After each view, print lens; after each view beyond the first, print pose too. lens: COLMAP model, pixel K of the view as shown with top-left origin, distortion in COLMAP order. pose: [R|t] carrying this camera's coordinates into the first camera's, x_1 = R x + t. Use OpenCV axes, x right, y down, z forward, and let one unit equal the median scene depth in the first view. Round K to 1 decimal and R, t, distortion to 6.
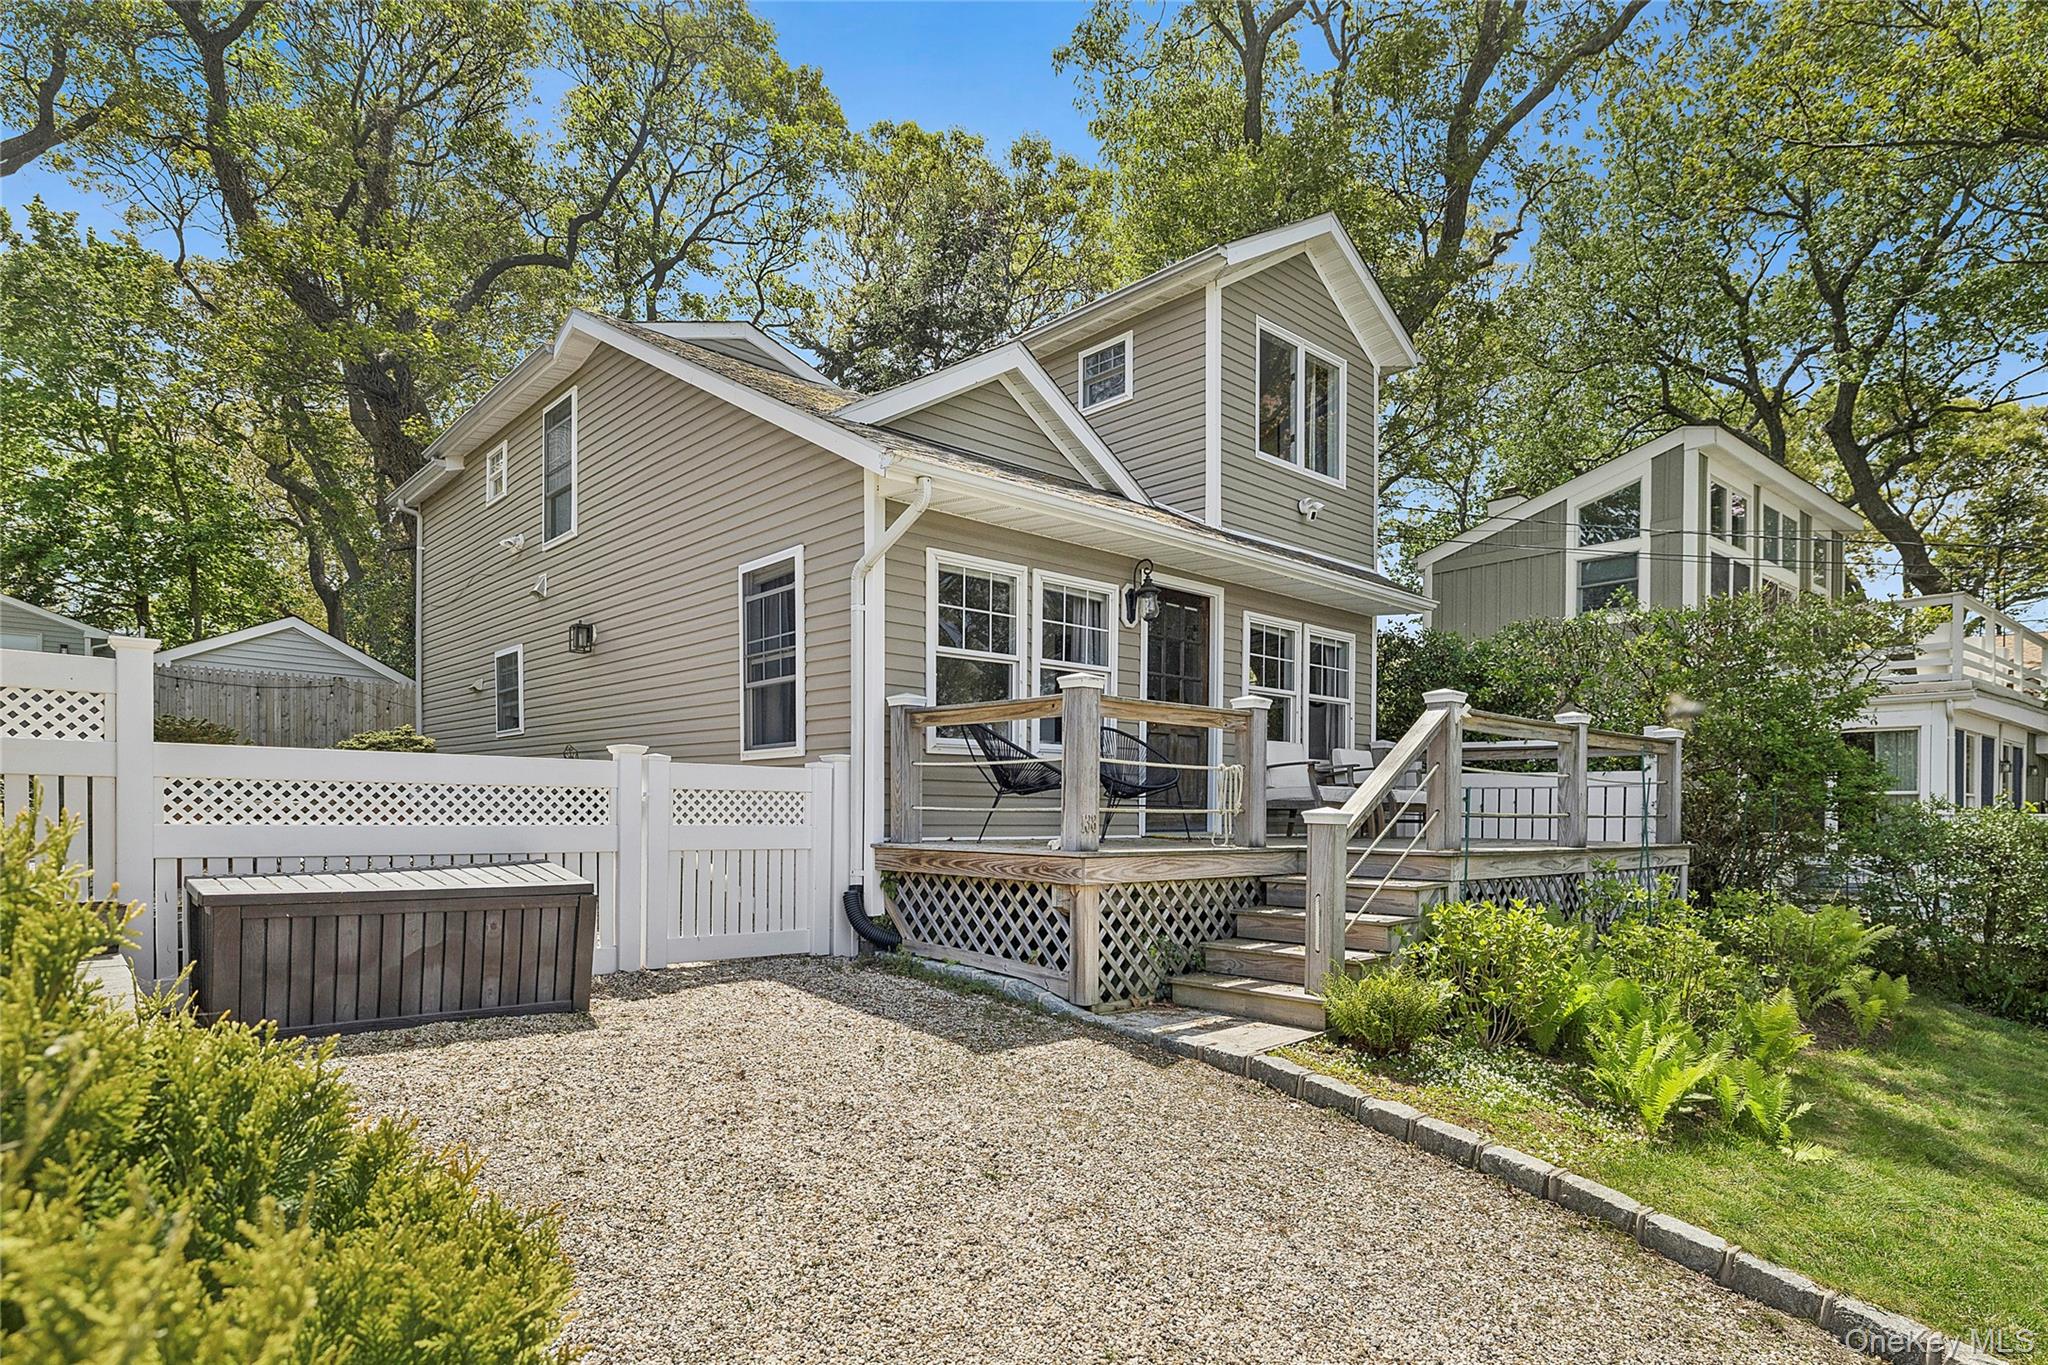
lens RADIAL K [[1017.1, 0, 1026.7], [0, 1017.1, 822.4], [0, 0, 1]] dist [0.023995, -0.022950]
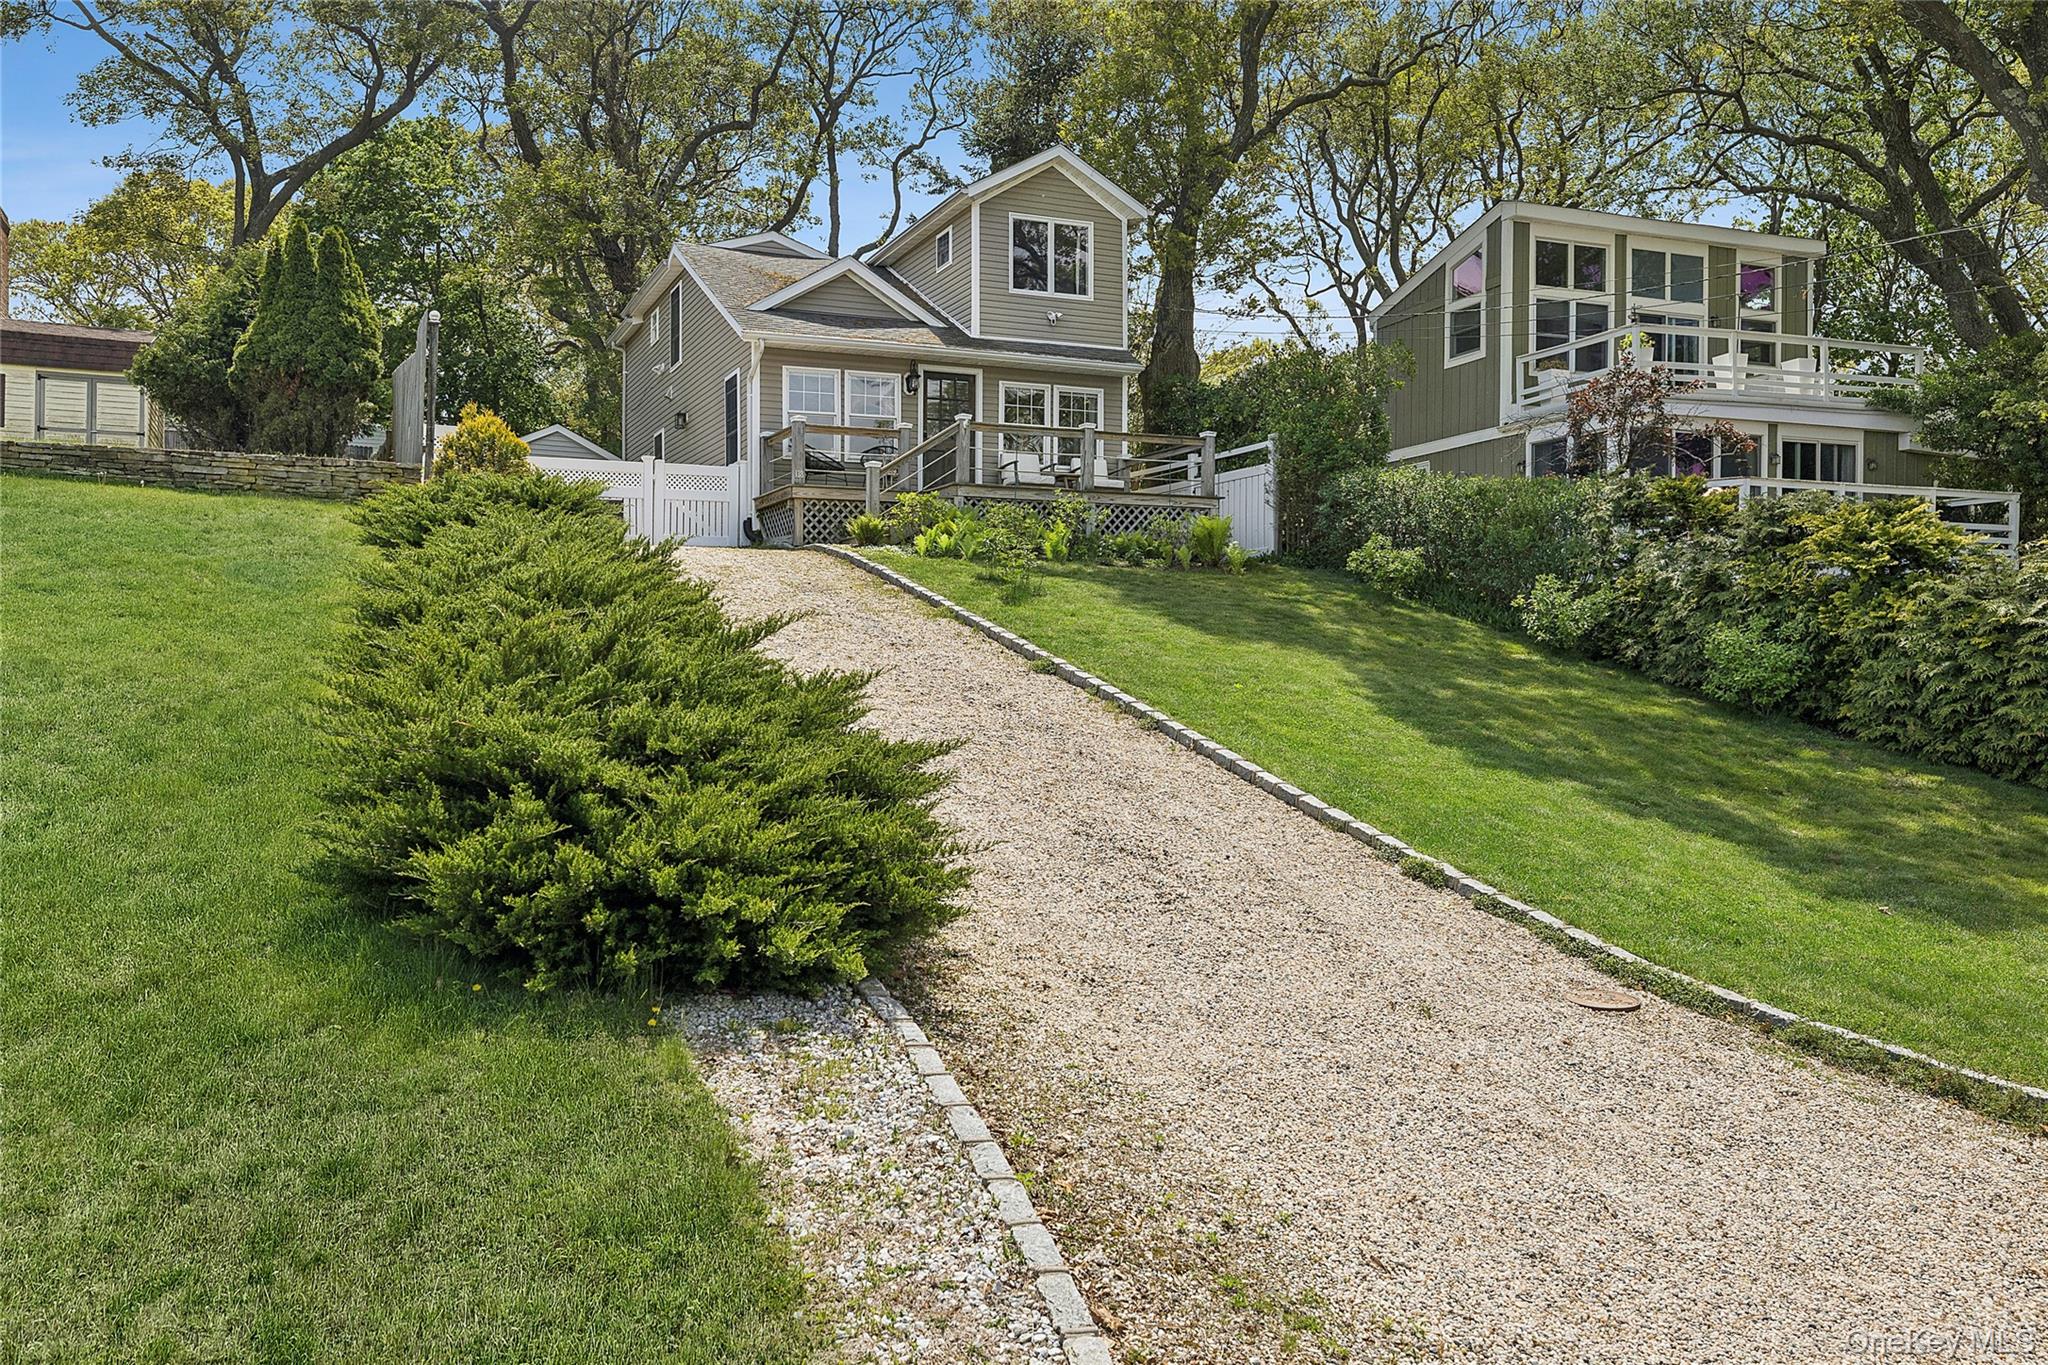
lens RADIAL K [[1582.4, 0, 1024.0], [0, 1582.4, 682.5], [0, 0, 1]] dist [0.011940, 0.004134]
pose [[0.939529, -0.004970, -0.342434, 1.164598], [-0.002041, 0.999796, -0.020111, 0.359575], [0.342464, 0.019594, 0.939327, -1.509448]]
